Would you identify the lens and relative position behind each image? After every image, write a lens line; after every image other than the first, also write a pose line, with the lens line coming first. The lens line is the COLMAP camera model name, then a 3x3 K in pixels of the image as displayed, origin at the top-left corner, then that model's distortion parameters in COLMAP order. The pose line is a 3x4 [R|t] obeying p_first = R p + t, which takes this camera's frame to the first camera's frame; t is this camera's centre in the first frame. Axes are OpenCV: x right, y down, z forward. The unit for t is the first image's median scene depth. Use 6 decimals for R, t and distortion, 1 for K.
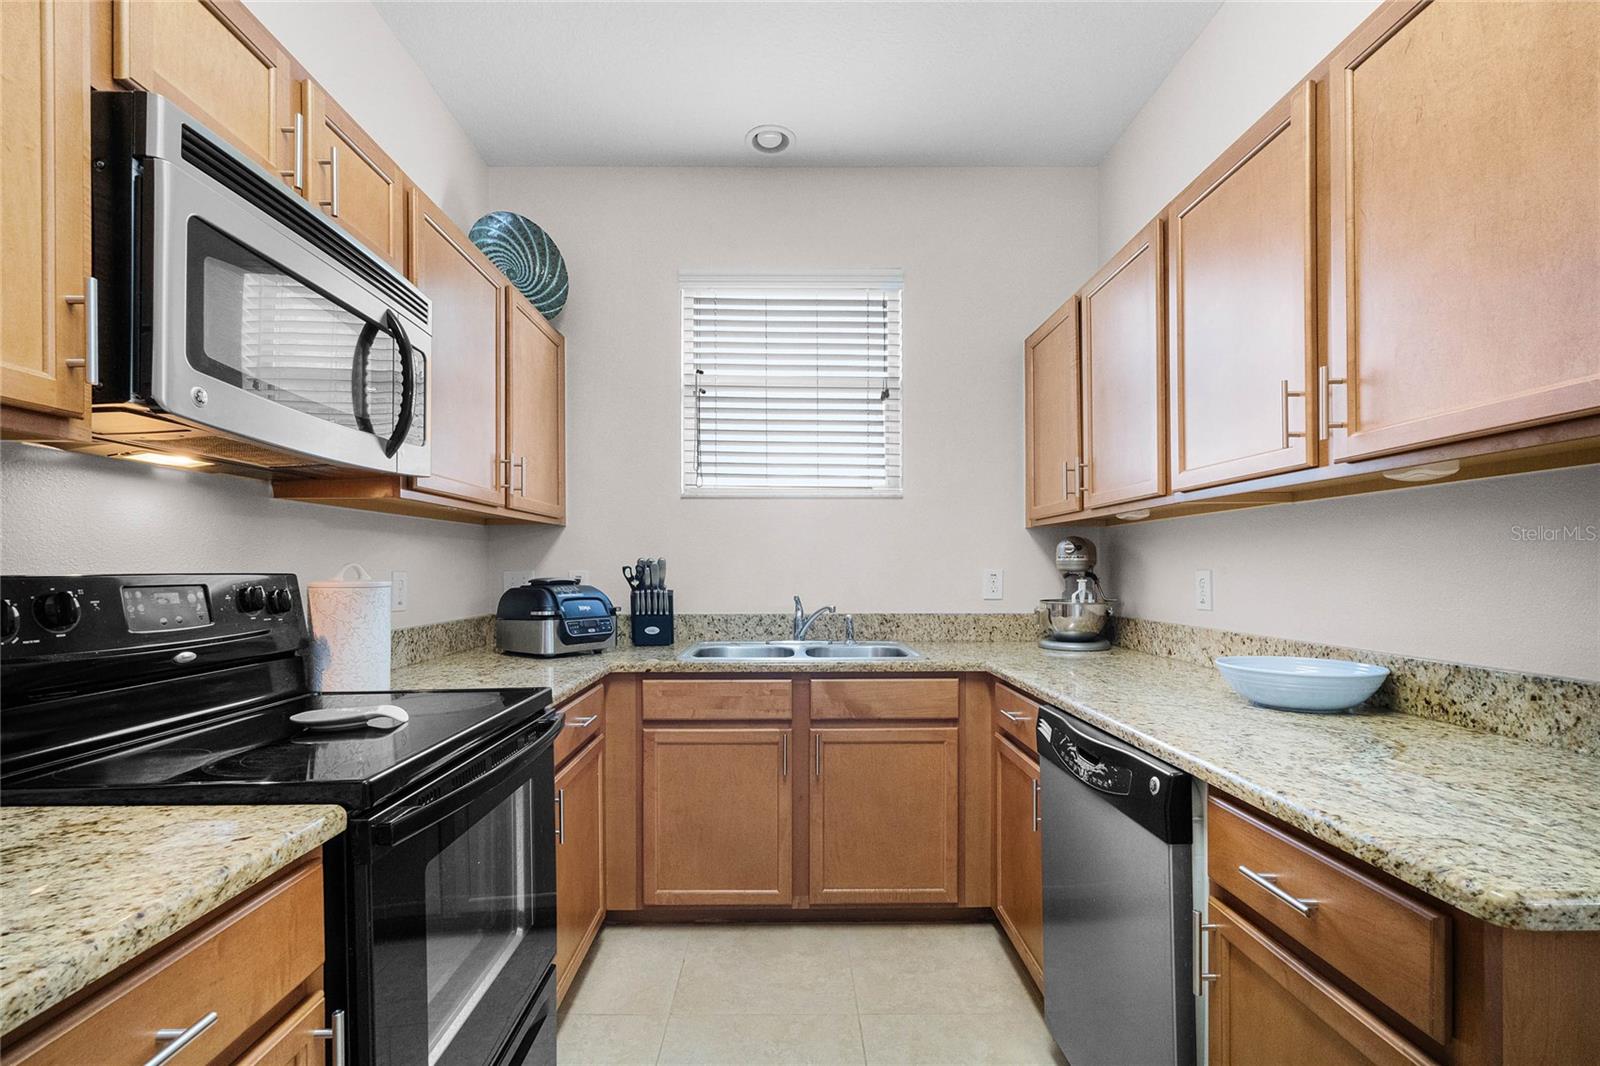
lens RADIAL K [[726.8, 0, 793.9], [0, 726.8, 549.0], [0, 0, 1]] dist [-0.005365, -0.000010]
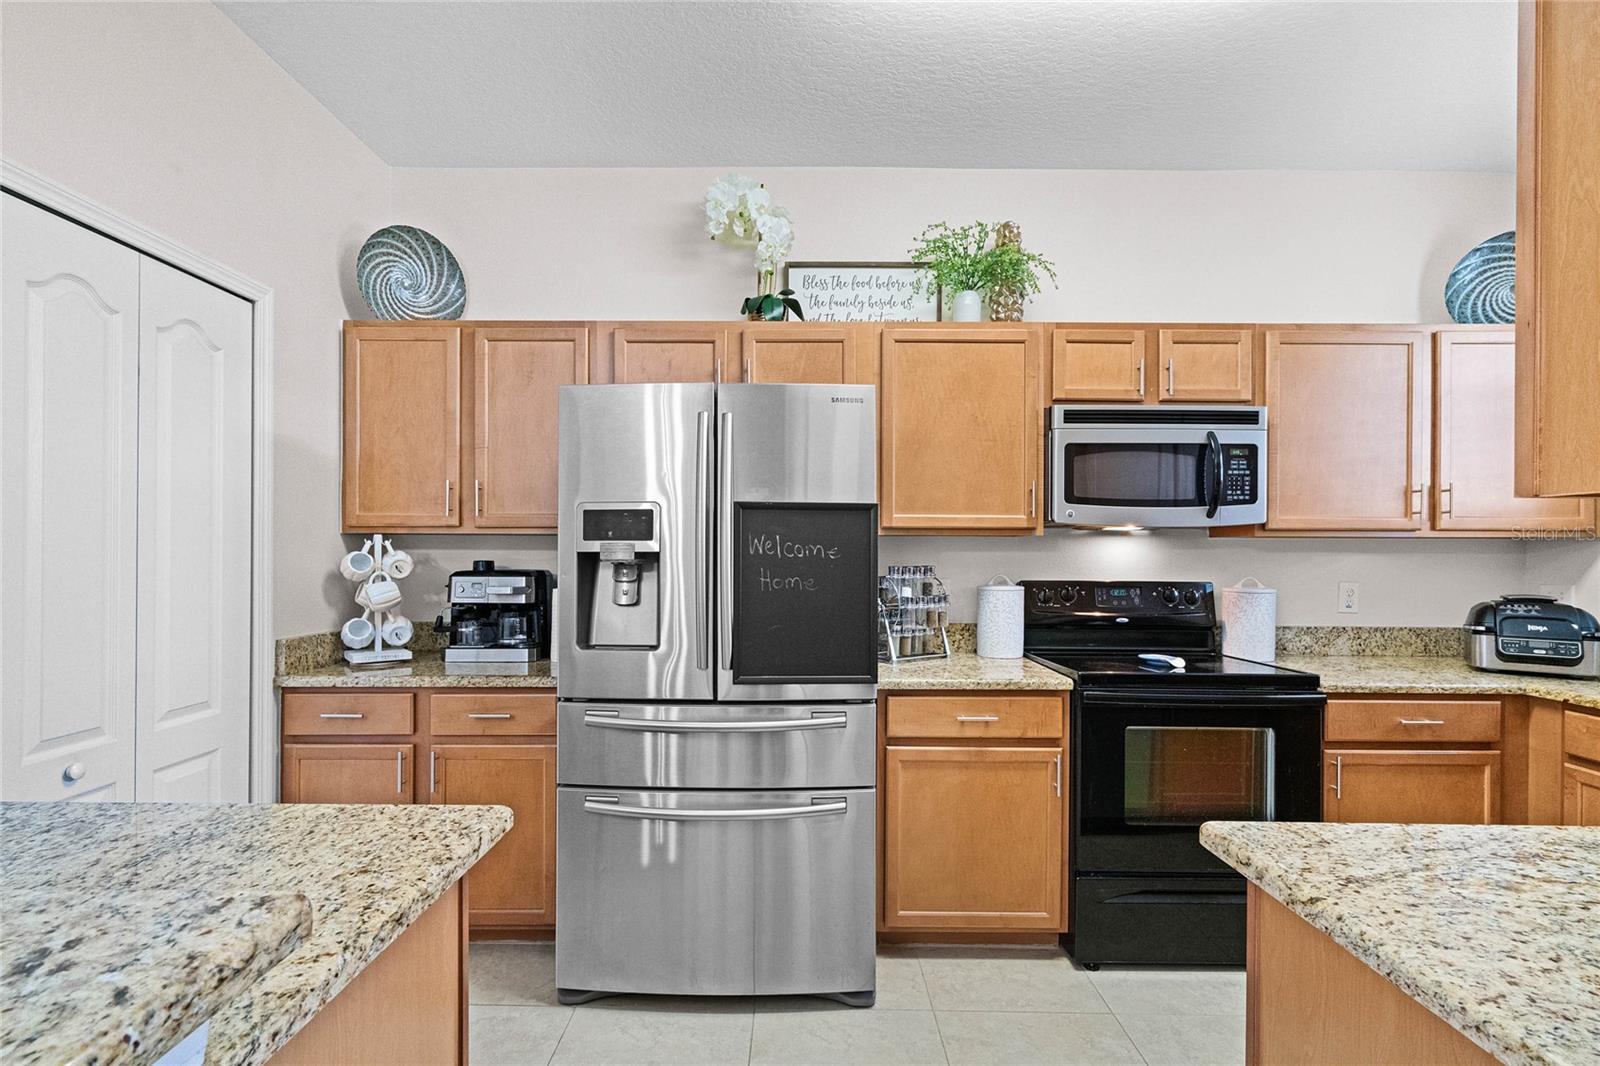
lens RADIAL K [[726.8, 0, 797.4], [0, 726.8, 543.3], [0, 0, 1]] dist [-0.005365, -0.000010]
pose [[-0.003656, -0.008571, -0.999957, 1.606939], [0.018833, 0.999785, -0.008638, -0.098034], [0.999816, -0.018863, -0.003494, 0.056099]]
